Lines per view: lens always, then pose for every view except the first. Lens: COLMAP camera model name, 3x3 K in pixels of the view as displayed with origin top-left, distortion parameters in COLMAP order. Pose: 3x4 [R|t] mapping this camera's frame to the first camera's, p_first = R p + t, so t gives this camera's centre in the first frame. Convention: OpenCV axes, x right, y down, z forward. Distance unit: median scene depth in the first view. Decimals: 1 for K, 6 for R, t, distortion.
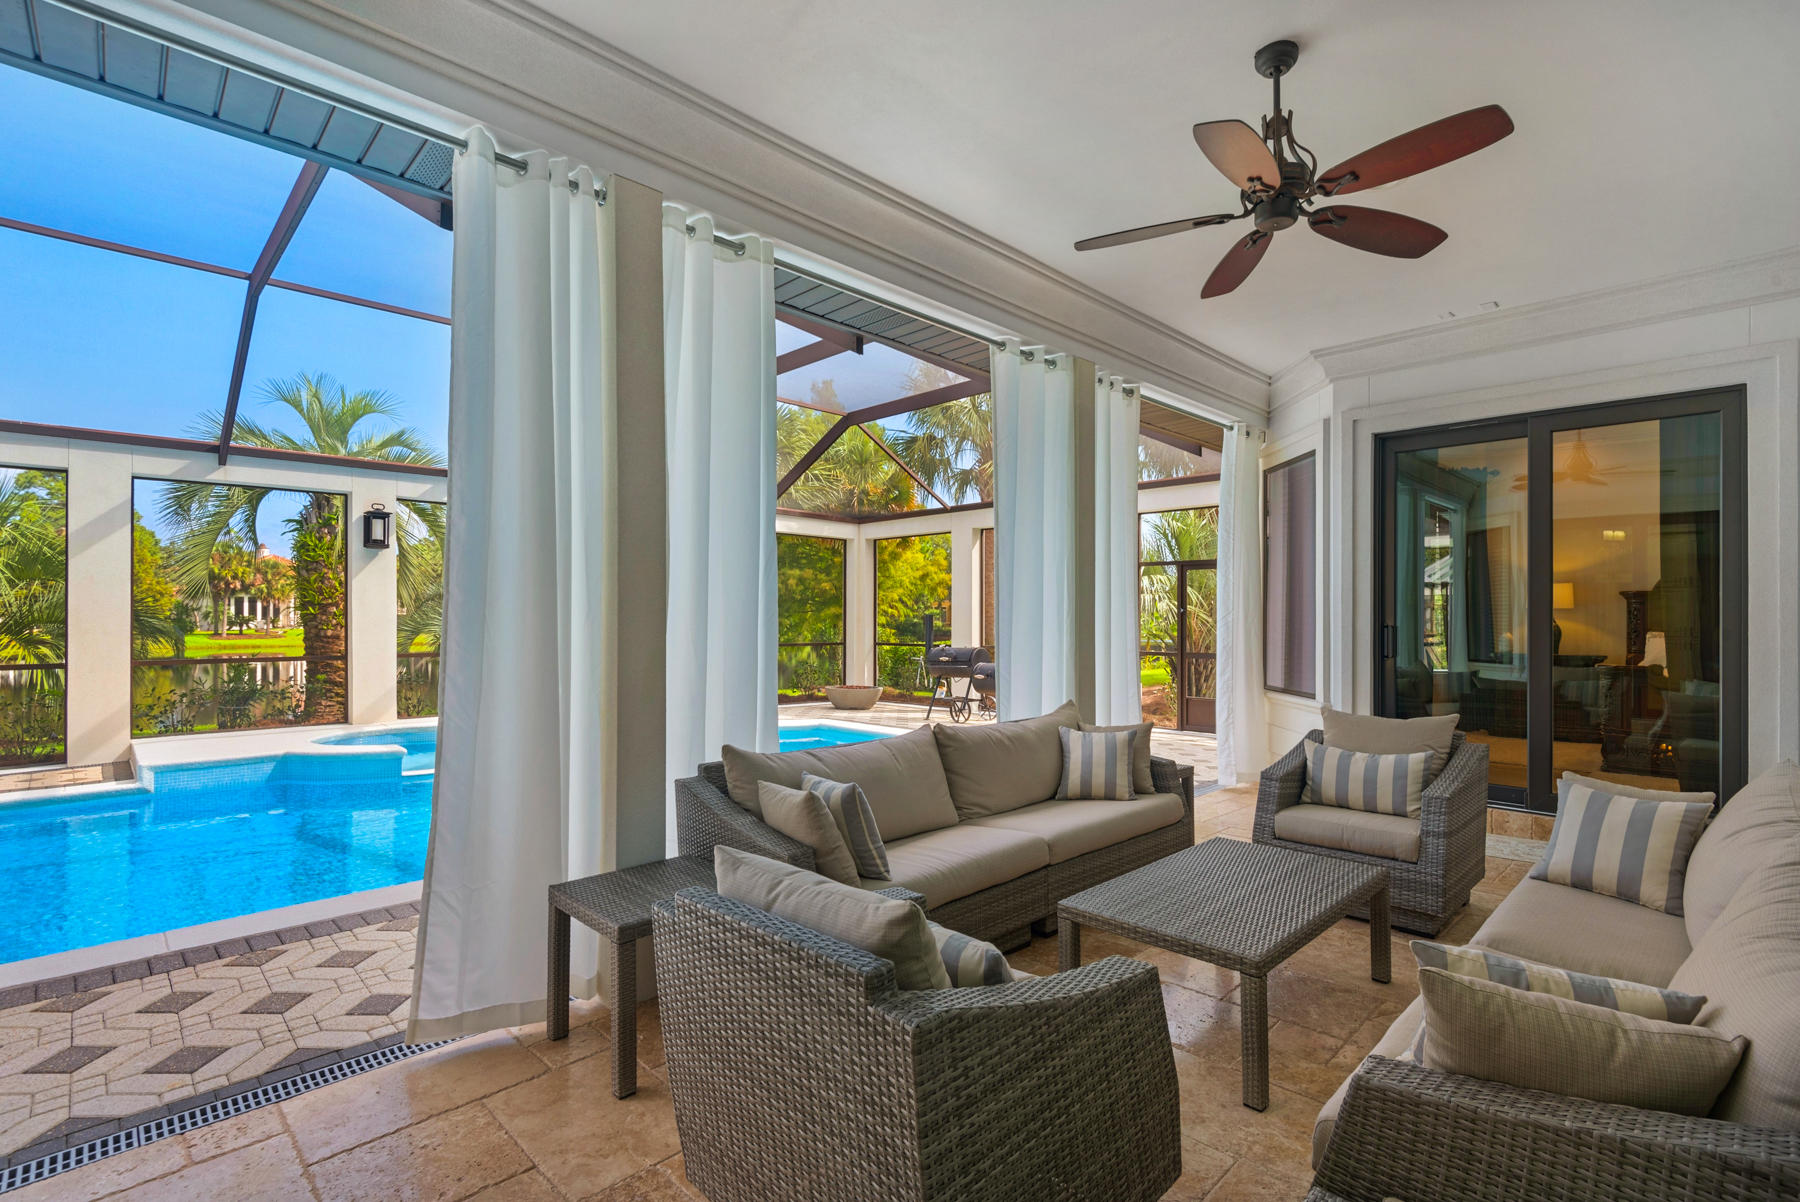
lens RADIAL K [[824.8, 0, 900.0], [0, 824.8, 601.0], [0, 0, 1]] dist [-0.000016, -0.010344]
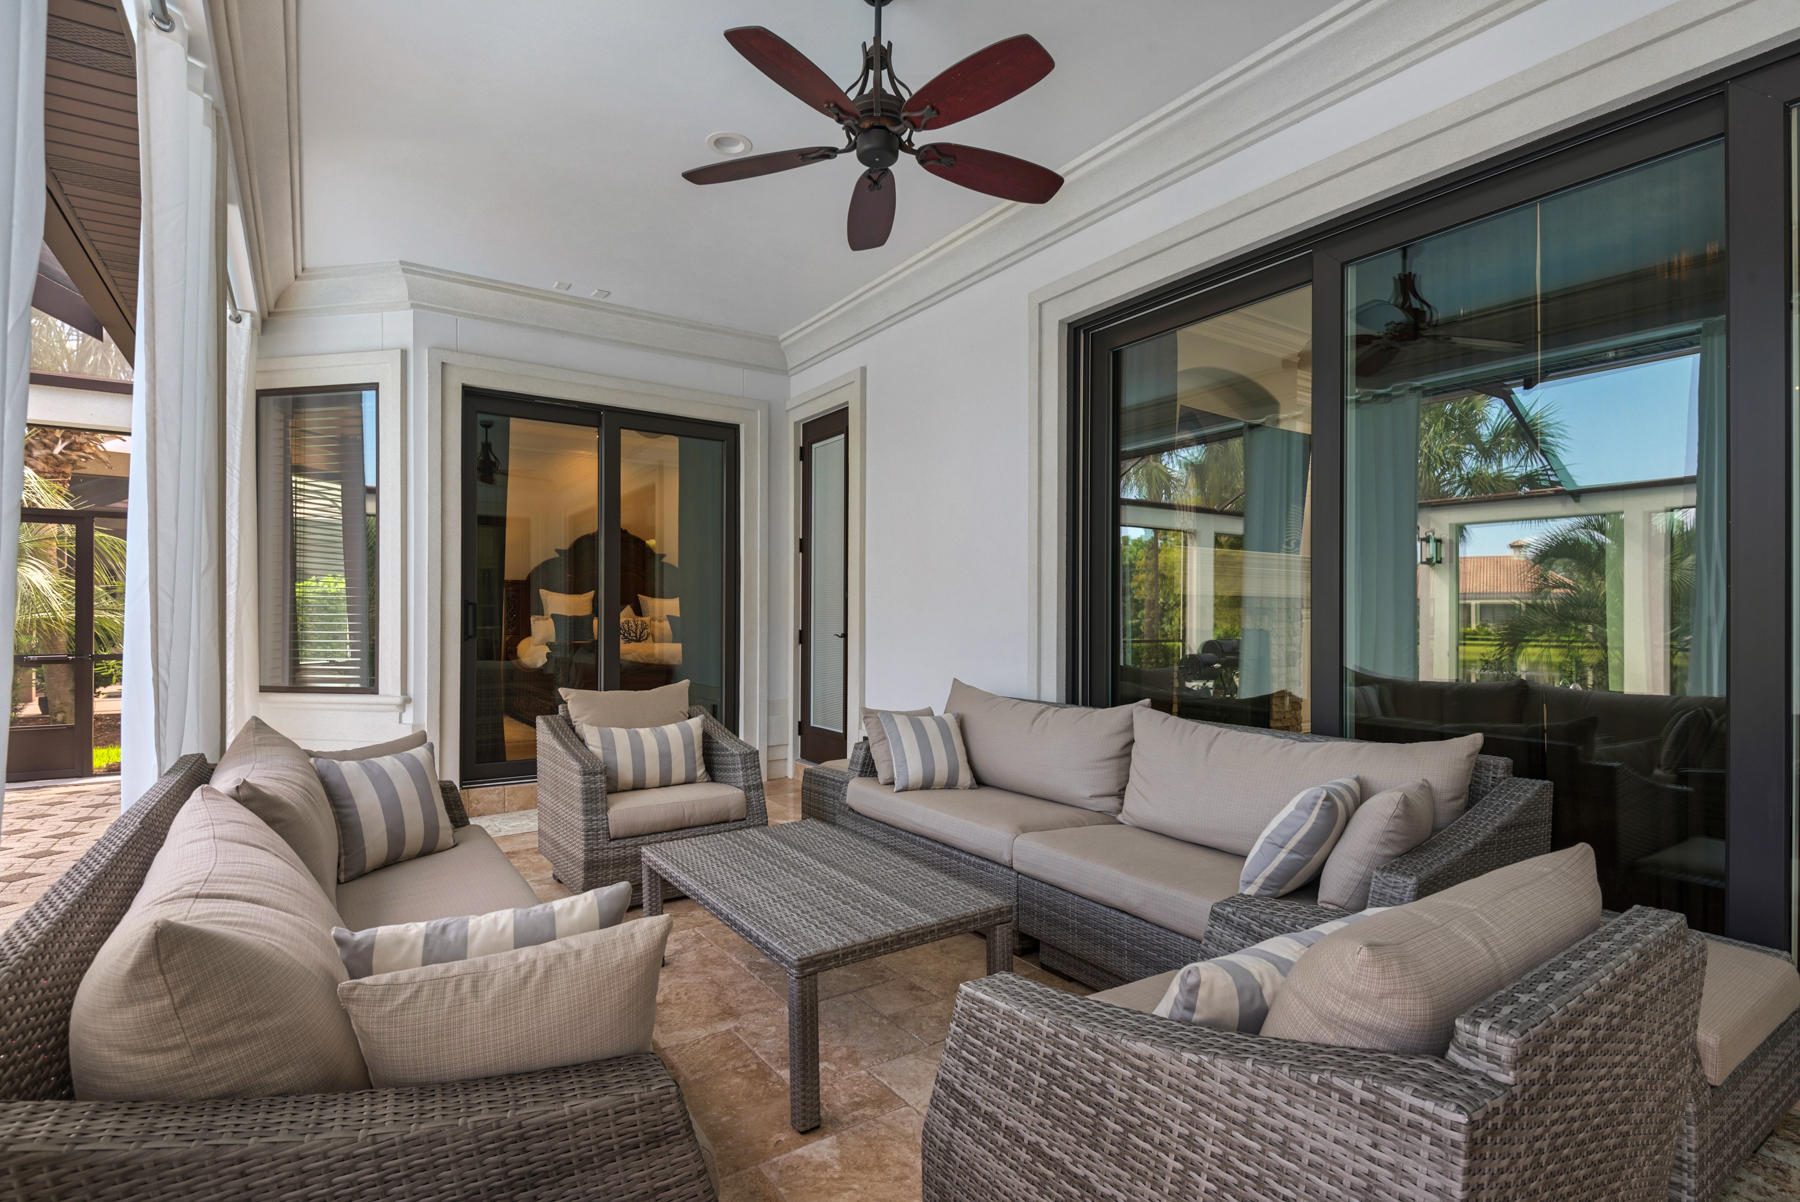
lens RADIAL K [[850.4, 0, 897.7], [0, 850.4, 609.0], [0, 0, 1]] dist [0.060201, -0.064473]
pose [[0.185676, 0.008487, 0.982574, -0.278743], [-0.019084, 0.999805, -0.005030, 0.037691], [-0.982426, -0.017817, 0.185802, 0.425227]]
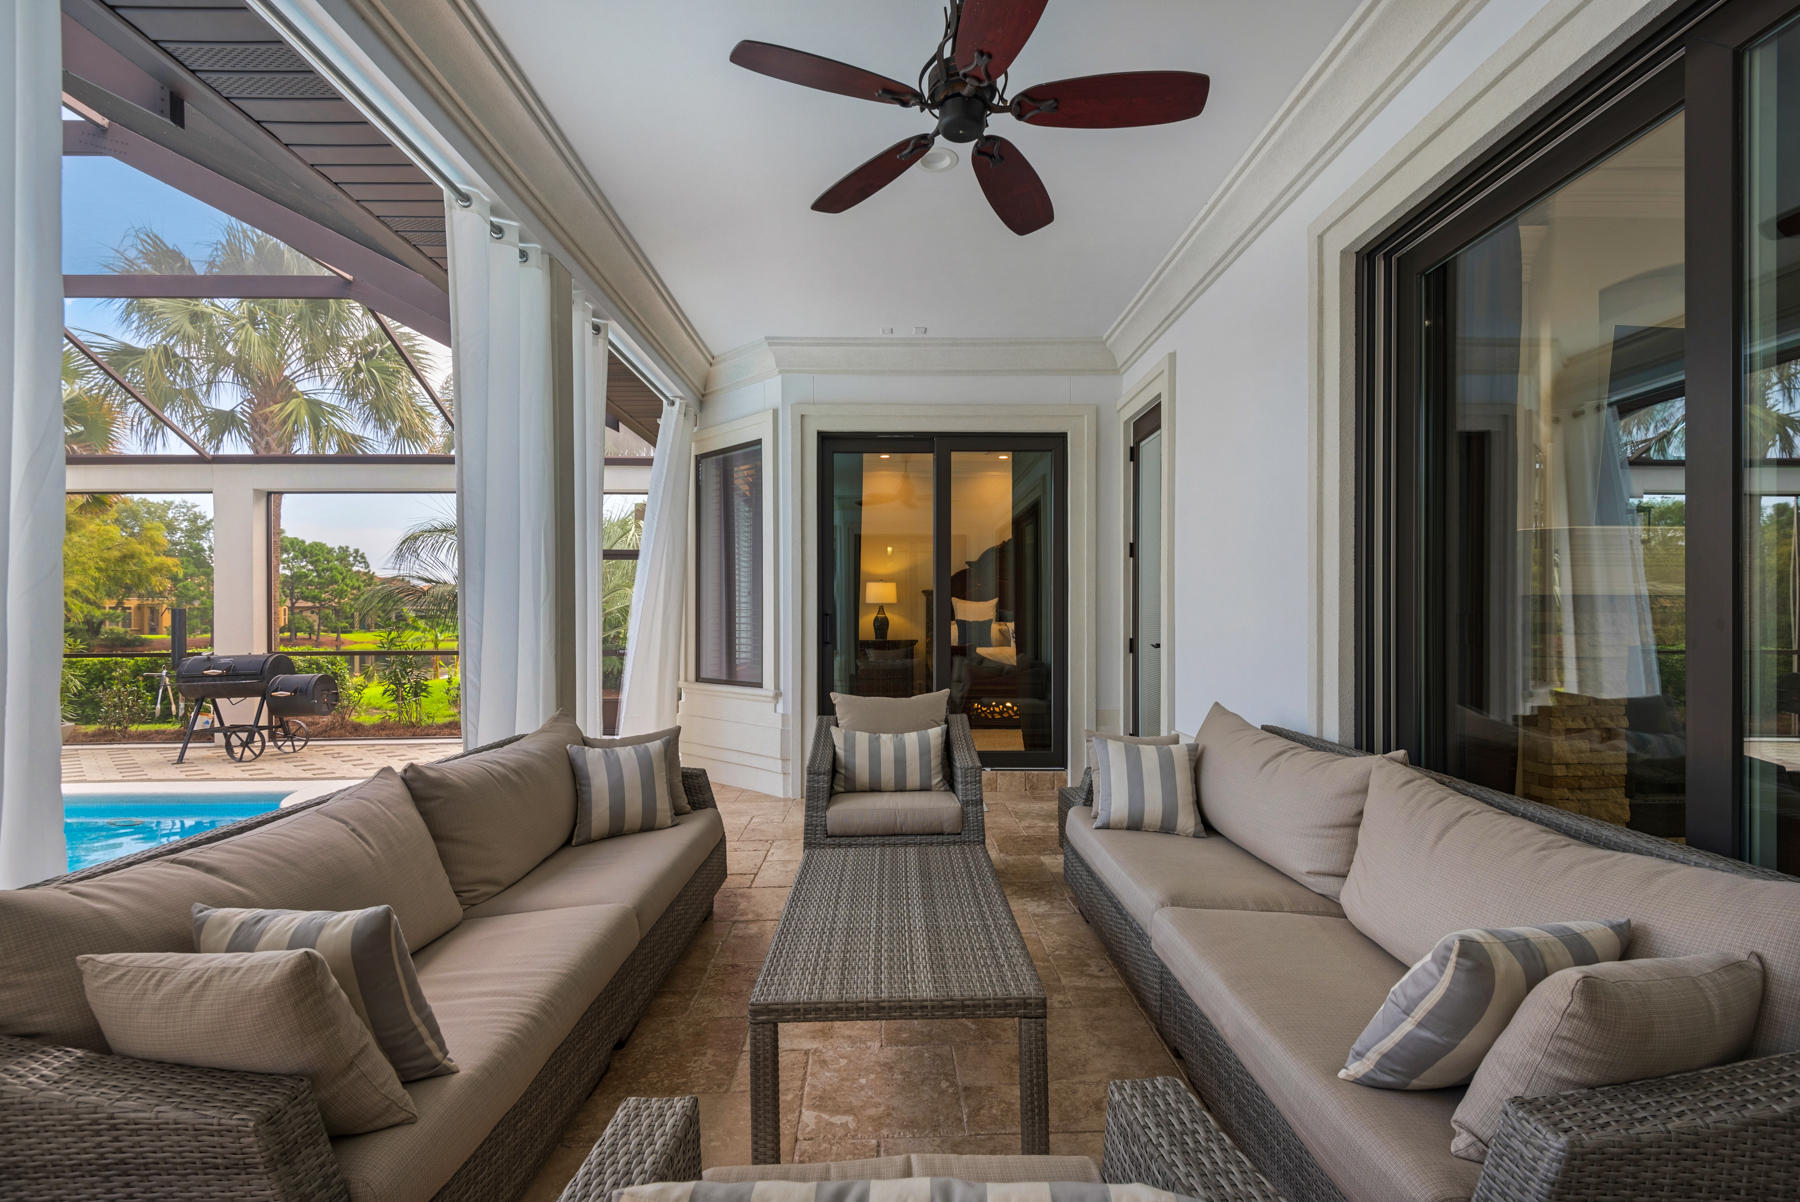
lens RADIAL K [[802.2, 0, 906.8], [0, 802.2, 614.6], [0, 0, 1]] dist [0.036398, -0.019744]
pose [[0.682764, -0.001384, 0.730638, -0.110981], [-0.008904, 0.999908, 0.010215, 0.022336], [-0.730585, -0.013480, 0.682689, 0.249384]]
